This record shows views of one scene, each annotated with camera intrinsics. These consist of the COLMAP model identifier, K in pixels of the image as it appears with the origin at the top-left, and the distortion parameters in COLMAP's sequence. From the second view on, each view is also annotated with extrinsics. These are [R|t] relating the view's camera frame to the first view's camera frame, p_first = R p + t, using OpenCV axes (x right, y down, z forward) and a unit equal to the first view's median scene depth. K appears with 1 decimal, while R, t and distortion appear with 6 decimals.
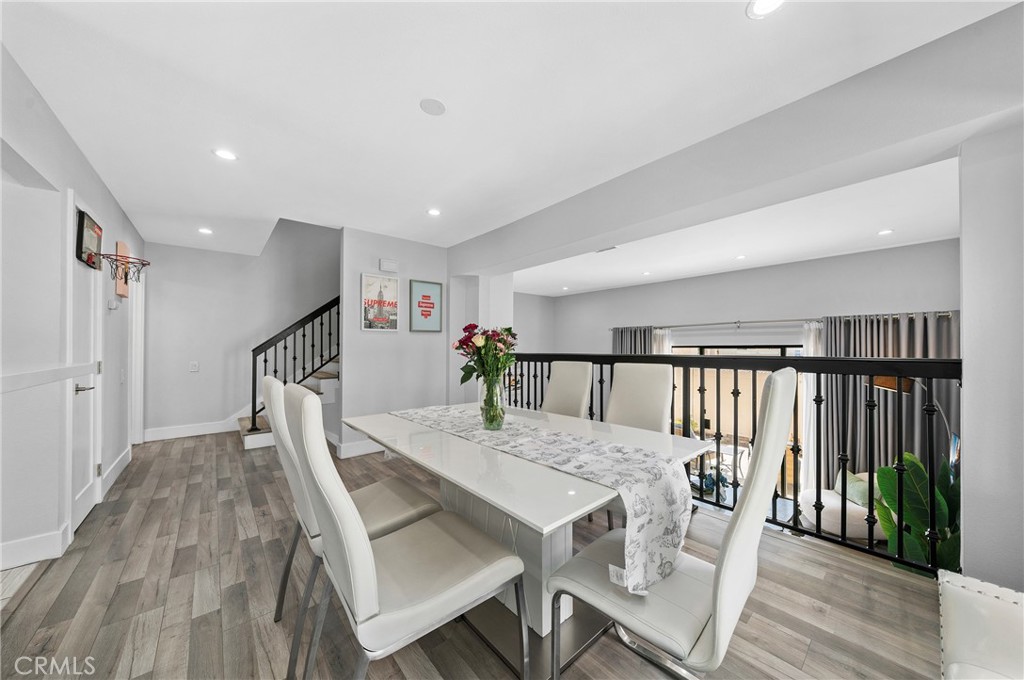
lens RADIAL K [[350.6, 0, 513.4], [0, 350.6, 350.0], [0, 0, 1]] dist [-0.005599, 0.000046]
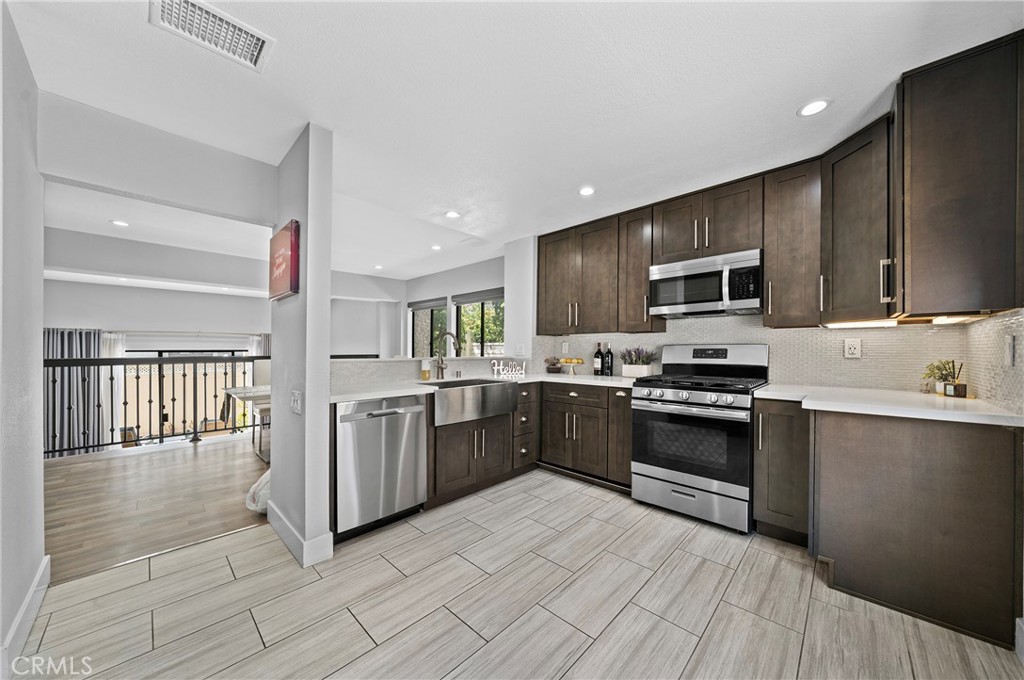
lens RADIAL K [[350.6, 0, 513.4], [0, 350.6, 350.0], [0, 0, 1]] dist [-0.005599, 0.000046]
pose [[-0.100325, 0.004640, 0.994944, -0.916507], [0.007429, 0.999965, -0.003914, 0.000417], [-0.994927, 0.006999, -0.100356, -0.046076]]
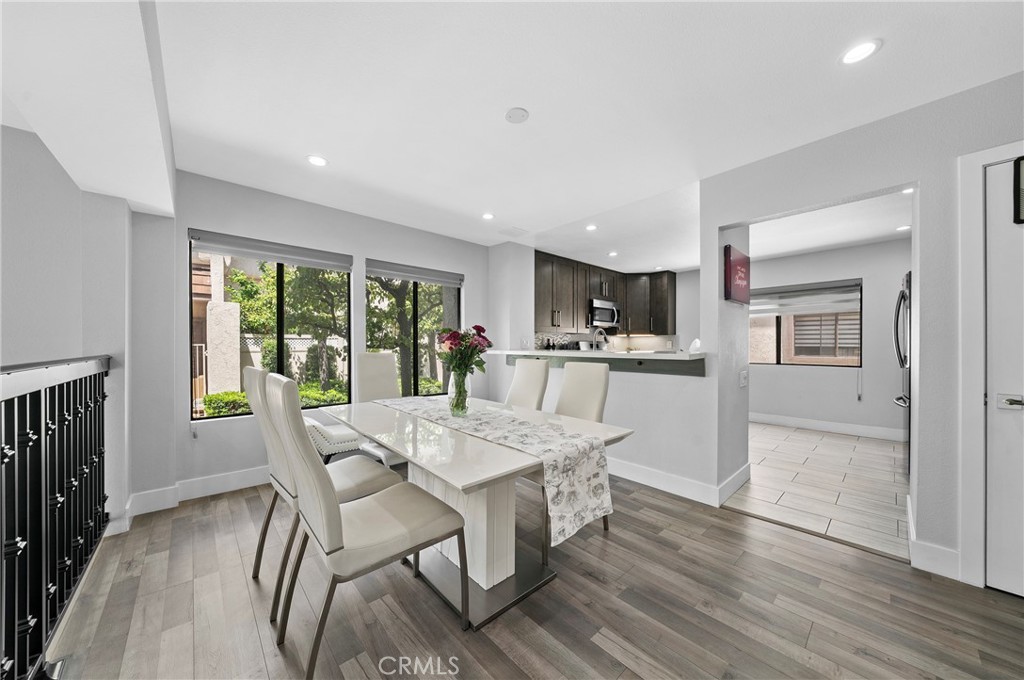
lens RADIAL K [[353.2, 0, 516.2], [0, 353.2, 346.1], [0, 0, 1]] dist [-0.001027, 0.000039]
pose [[-0.999383, 0.004191, -0.034874, -0.076837], [0.003803, 0.999930, 0.011192, -0.007055], [0.034918, 0.011052, -0.999329, 0.758124]]
